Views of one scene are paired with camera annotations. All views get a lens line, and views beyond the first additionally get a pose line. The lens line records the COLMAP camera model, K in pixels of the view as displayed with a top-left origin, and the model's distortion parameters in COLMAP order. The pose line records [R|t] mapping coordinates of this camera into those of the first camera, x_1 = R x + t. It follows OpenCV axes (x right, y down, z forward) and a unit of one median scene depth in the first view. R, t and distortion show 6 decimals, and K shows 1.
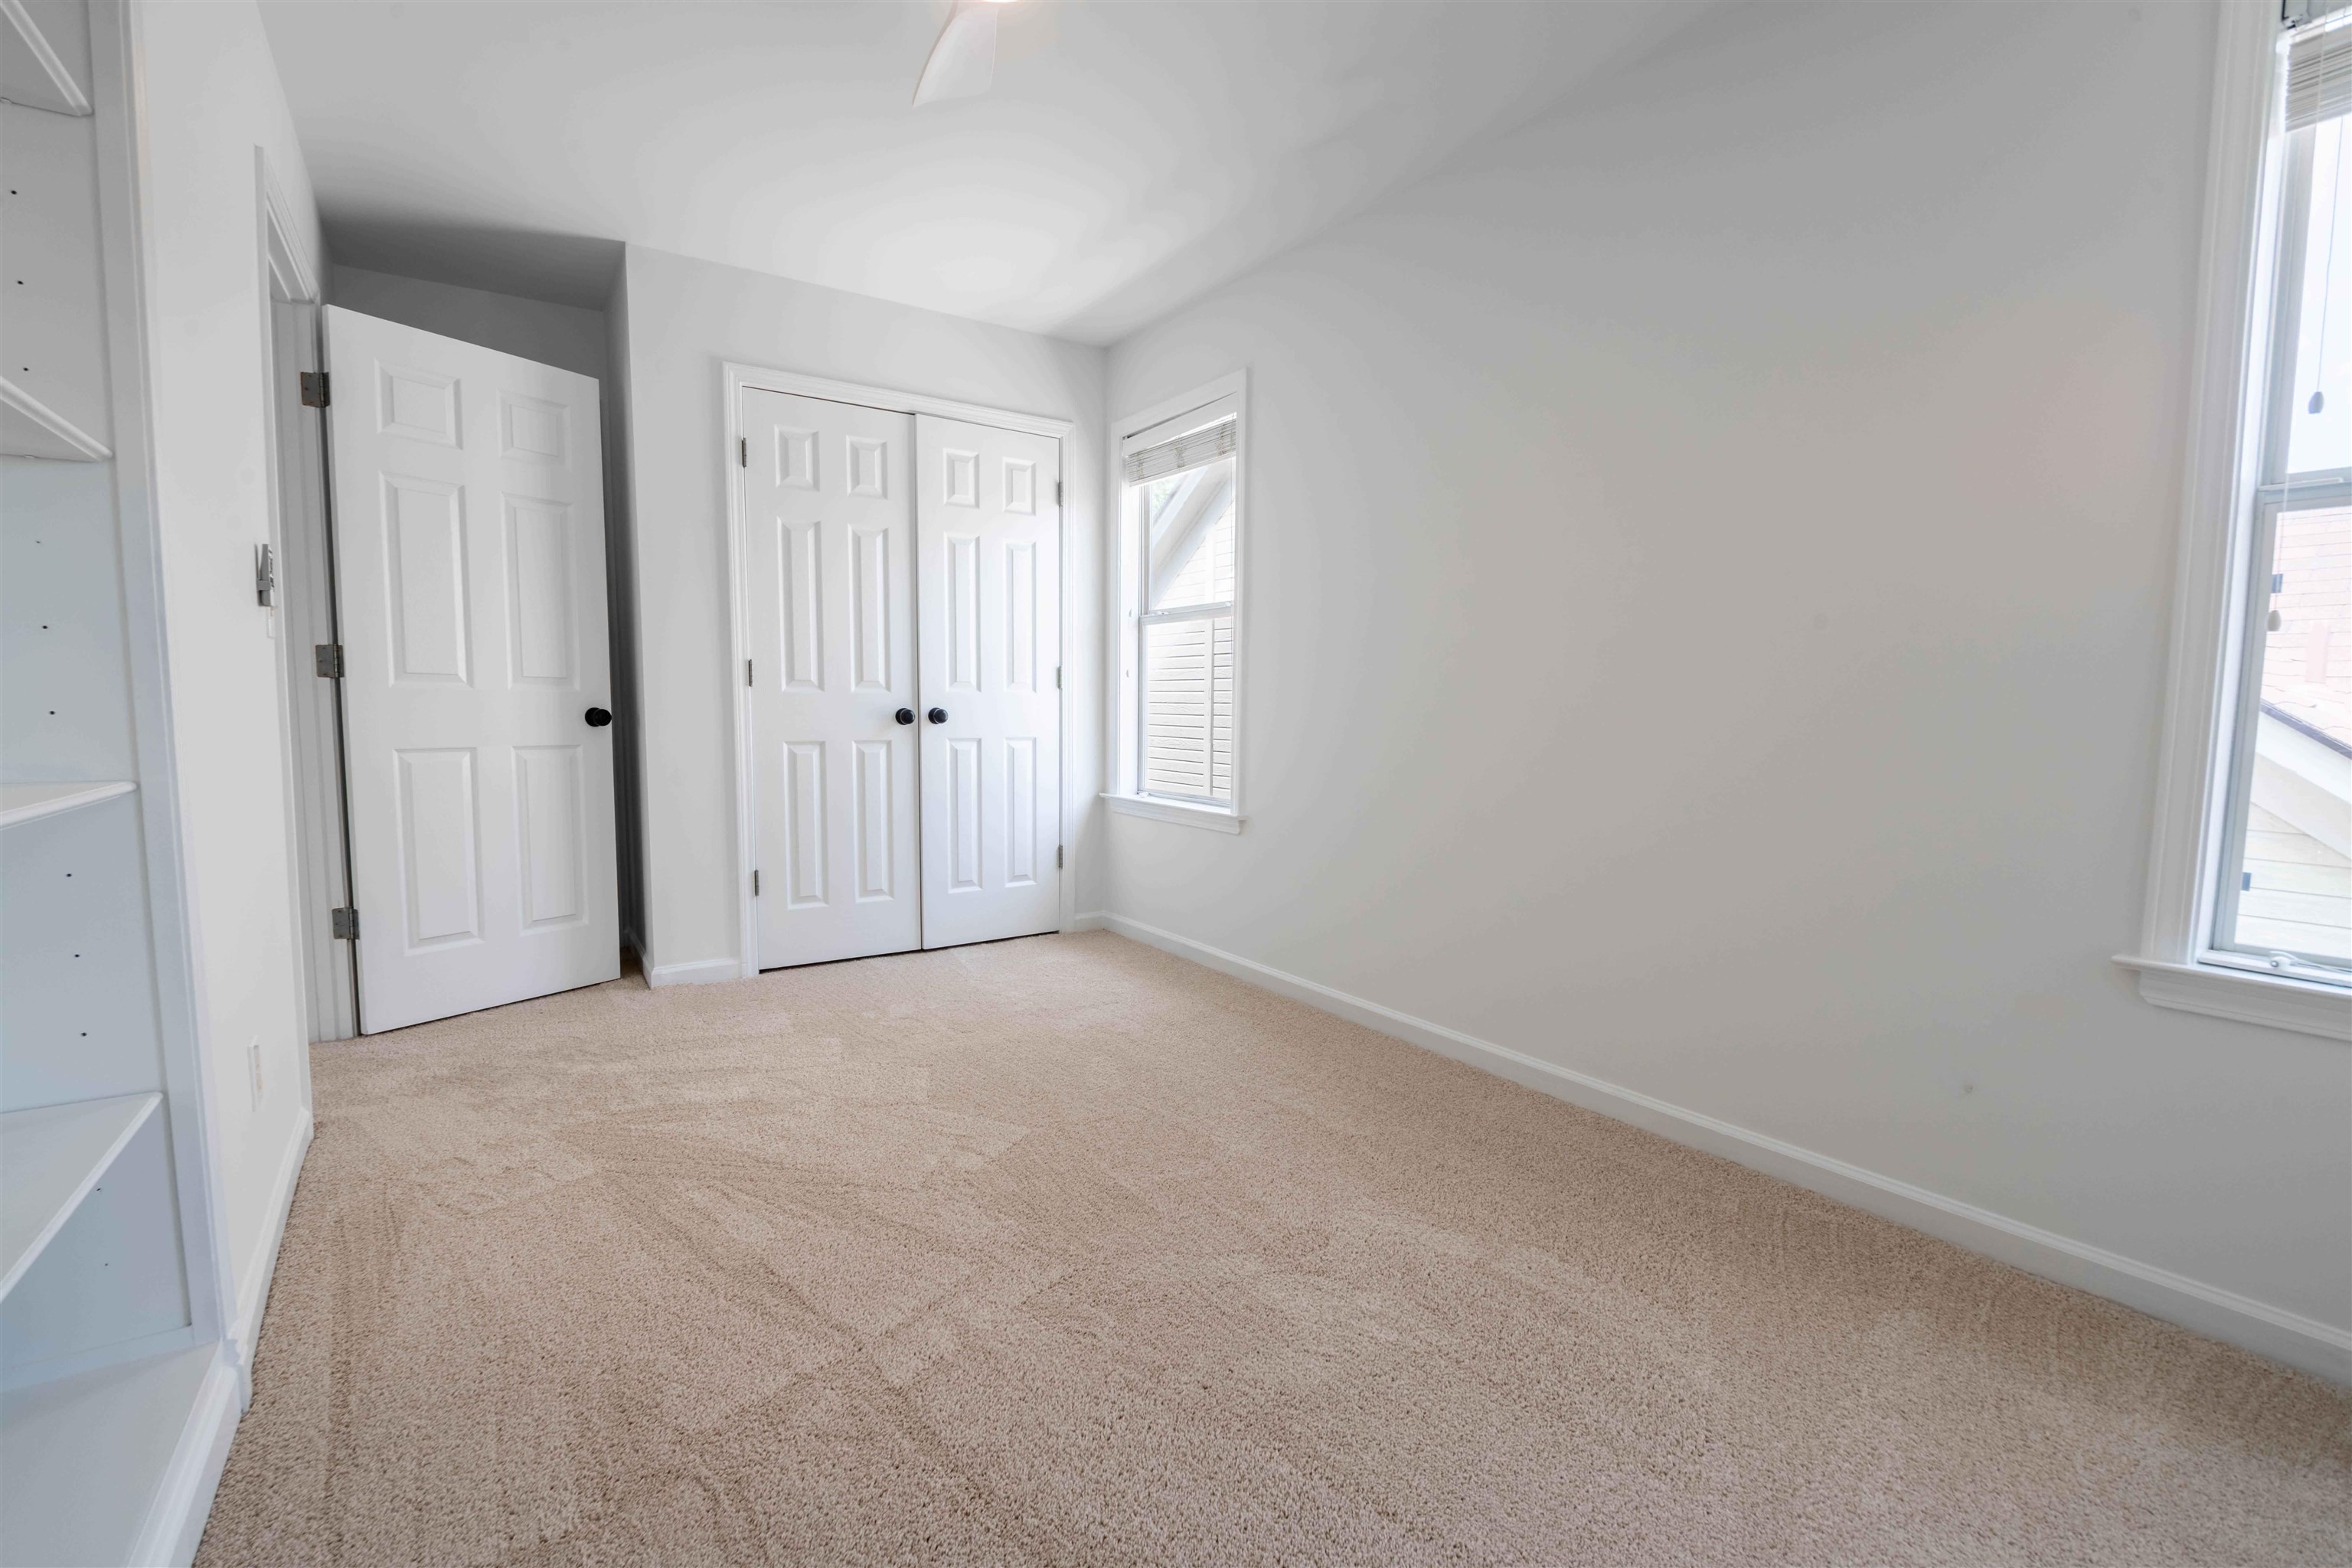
lens RADIAL K [[1046.0, 0, 1165.3], [0, 1046.0, 789.2], [0, 0, 1]] dist [-0.008304, -0.003365]
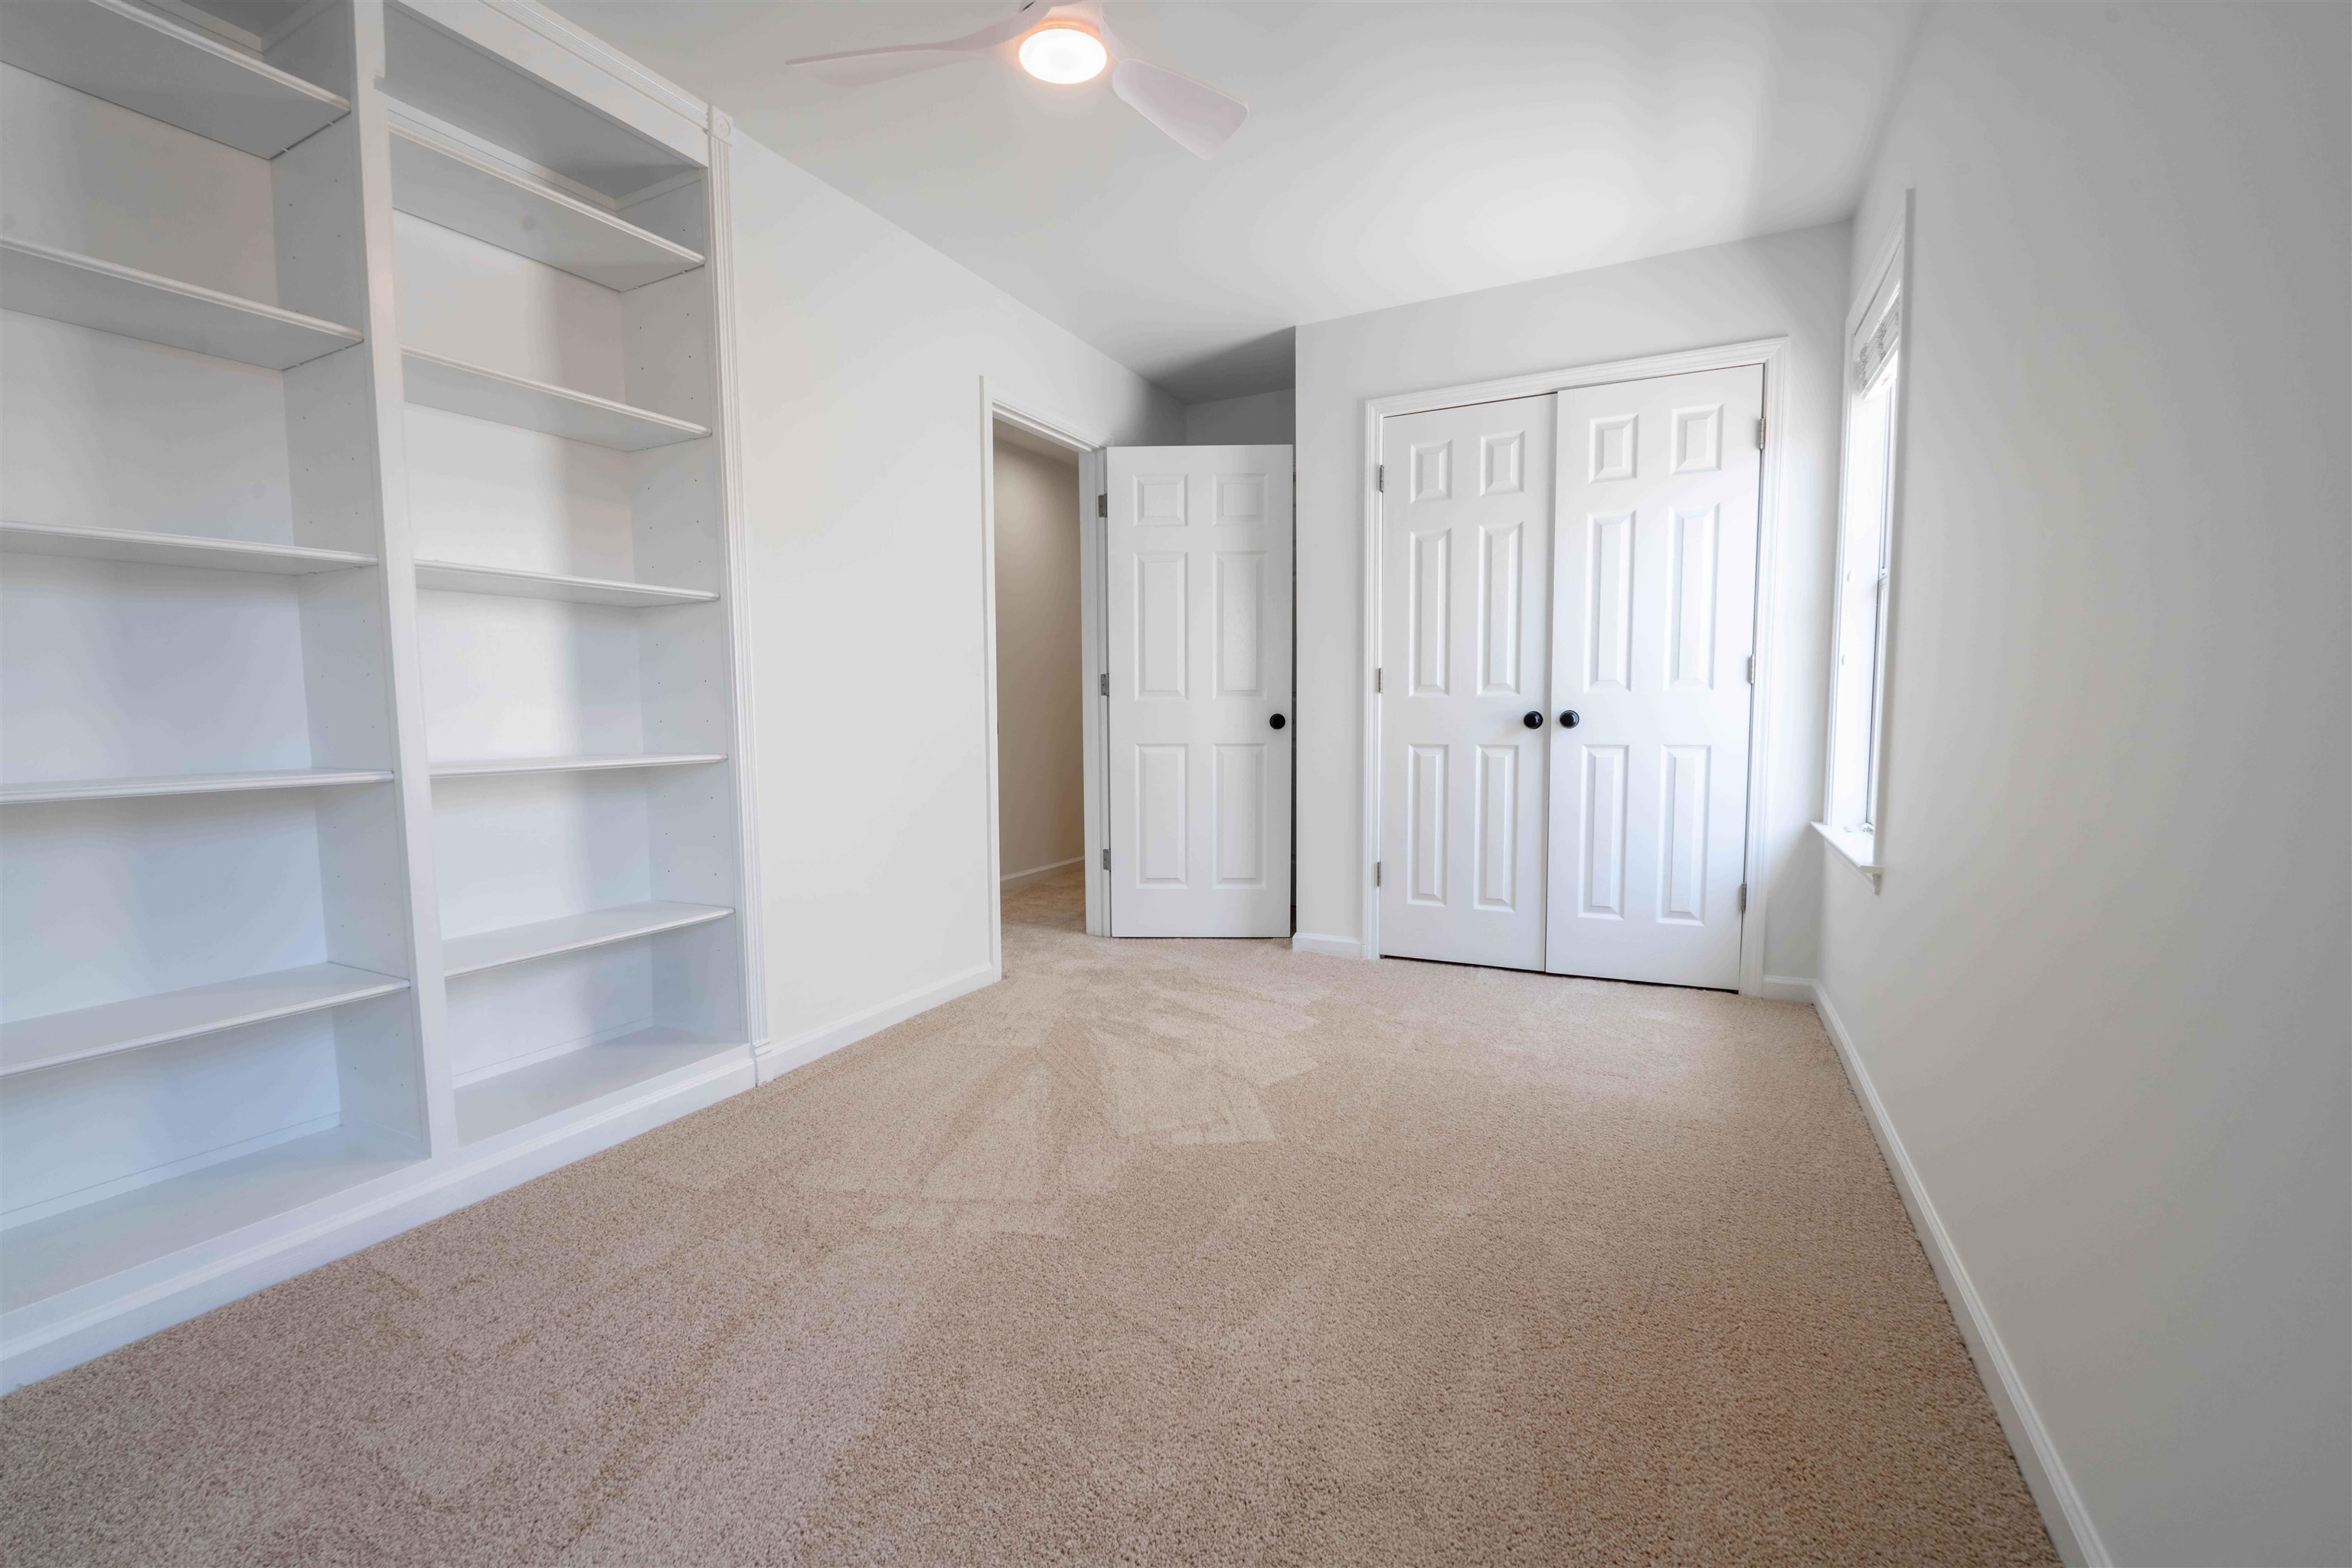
lens RADIAL K [[1046.0, 0, 1166.0], [0, 1046.0, 790.4], [0, 0, 1]] dist [-0.008304, -0.003365]
pose [[0.465104, 0.057351, -0.883397, 0.453034], [-0.055880, 0.997811, 0.035358, -0.022534], [0.883491, 0.032919, 0.467291, 0.289083]]
